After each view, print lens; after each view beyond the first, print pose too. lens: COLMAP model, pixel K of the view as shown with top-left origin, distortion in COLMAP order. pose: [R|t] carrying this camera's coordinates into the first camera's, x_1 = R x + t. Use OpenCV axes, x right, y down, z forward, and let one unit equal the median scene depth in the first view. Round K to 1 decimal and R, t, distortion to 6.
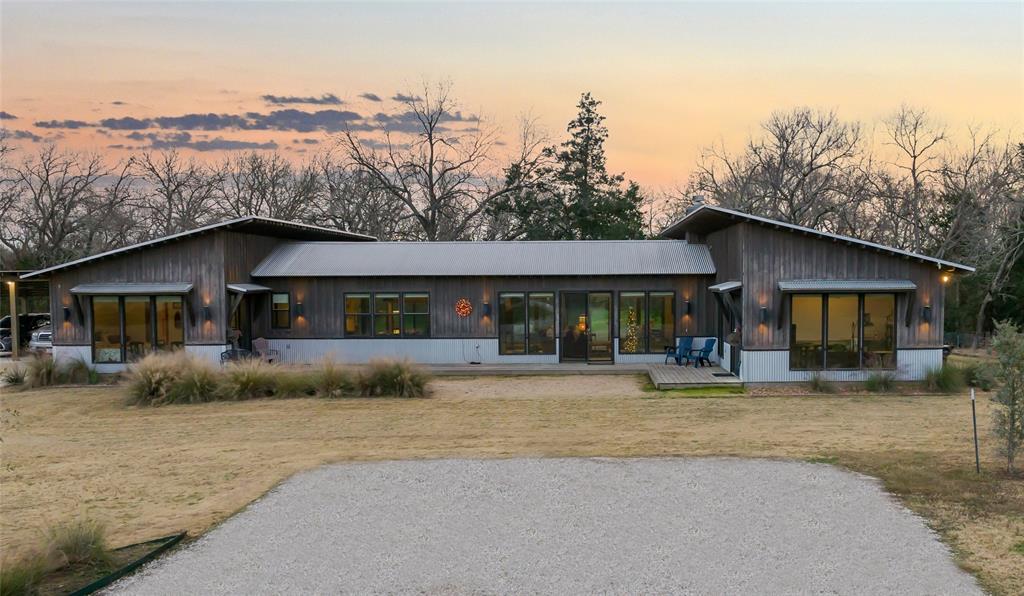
lens RADIAL K [[1013.8, 0, 575.4], [0, 1013.8, 361.4], [0, 0, 1]] dist [-0.004566, -0.012886]
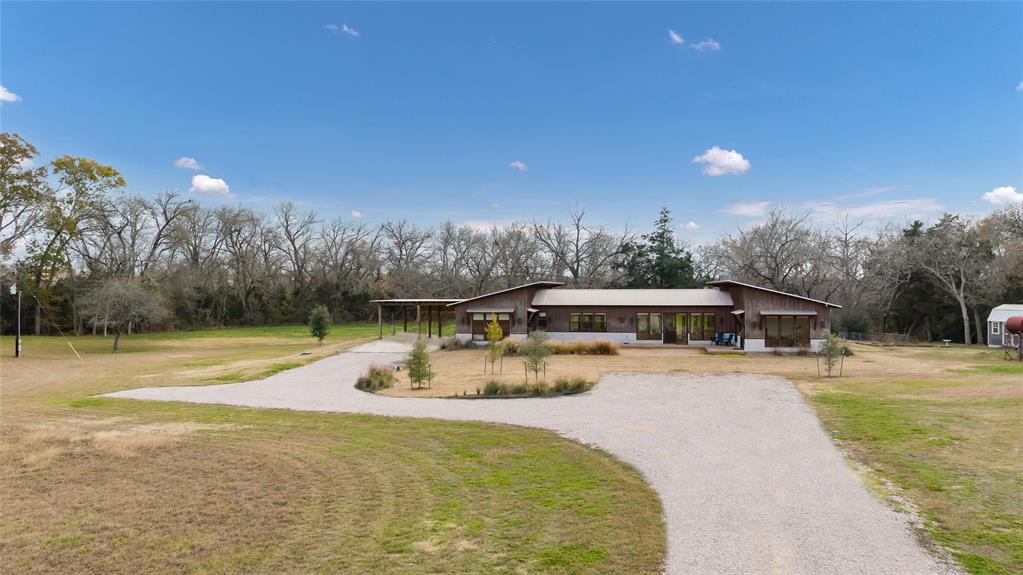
lens RADIAL K [[744.3, 0, 515.7], [0, 744.3, 294.0], [0, 0, 1]] dist [-0.011535, -0.004954]
pose [[0.989415, 0.004659, -0.145038, -0.111124], [-0.015584, 0.997115, -0.074285, 0.021106], [0.144273, 0.075759, 0.986634, -0.772986]]
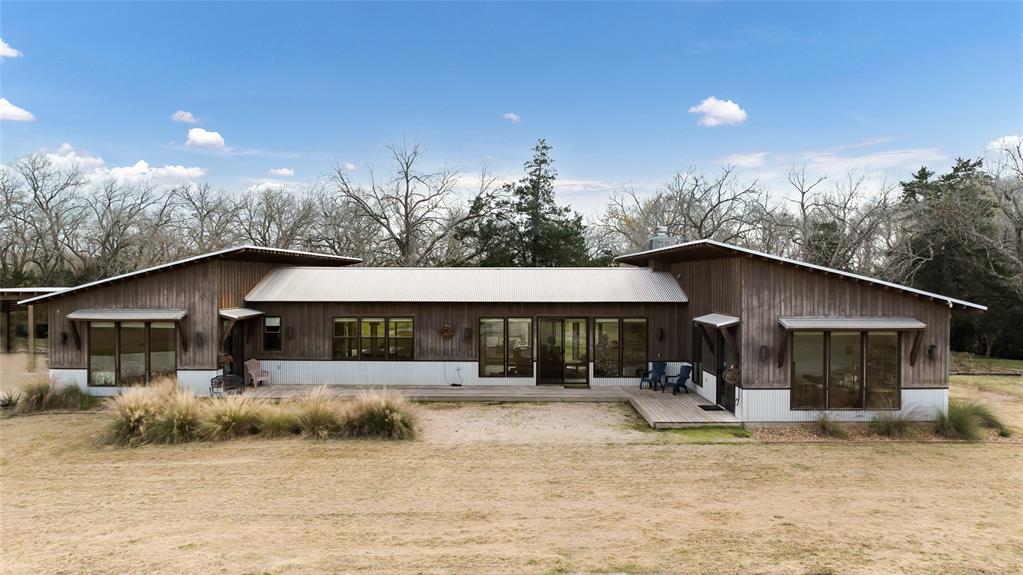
lens RADIAL K [[735.2, 0, 491.1], [0, 735.2, 293.5], [0, 0, 1]] dist [-0.007560, -0.002675]
pose [[0.999890, 0.007455, -0.012800, -0.058432], [-0.008234, 0.998047, -0.061930, -0.049728], [0.012313, 0.062029, 0.997998, 0.256308]]
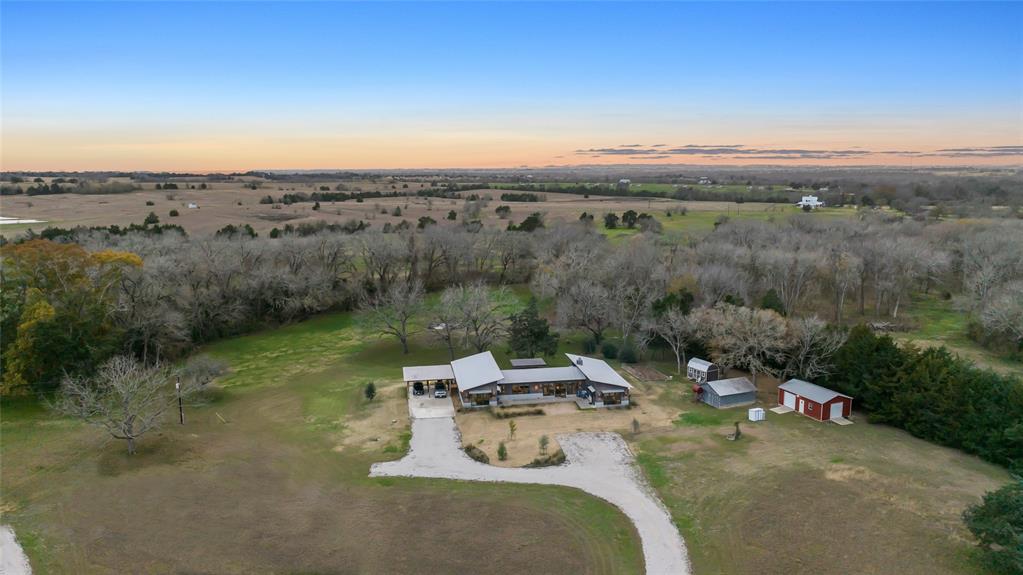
lens RADIAL K [[735.2, 0, 491.1], [0, 735.2, 293.5], [0, 0, 1]] dist [-0.007560, -0.002675]
pose [[0.988259, -0.032790, 0.149225, -0.919692], [0.018788, 0.995368, 0.094289, -0.922663], [-0.151625, -0.090379, 0.984297, -2.665779]]
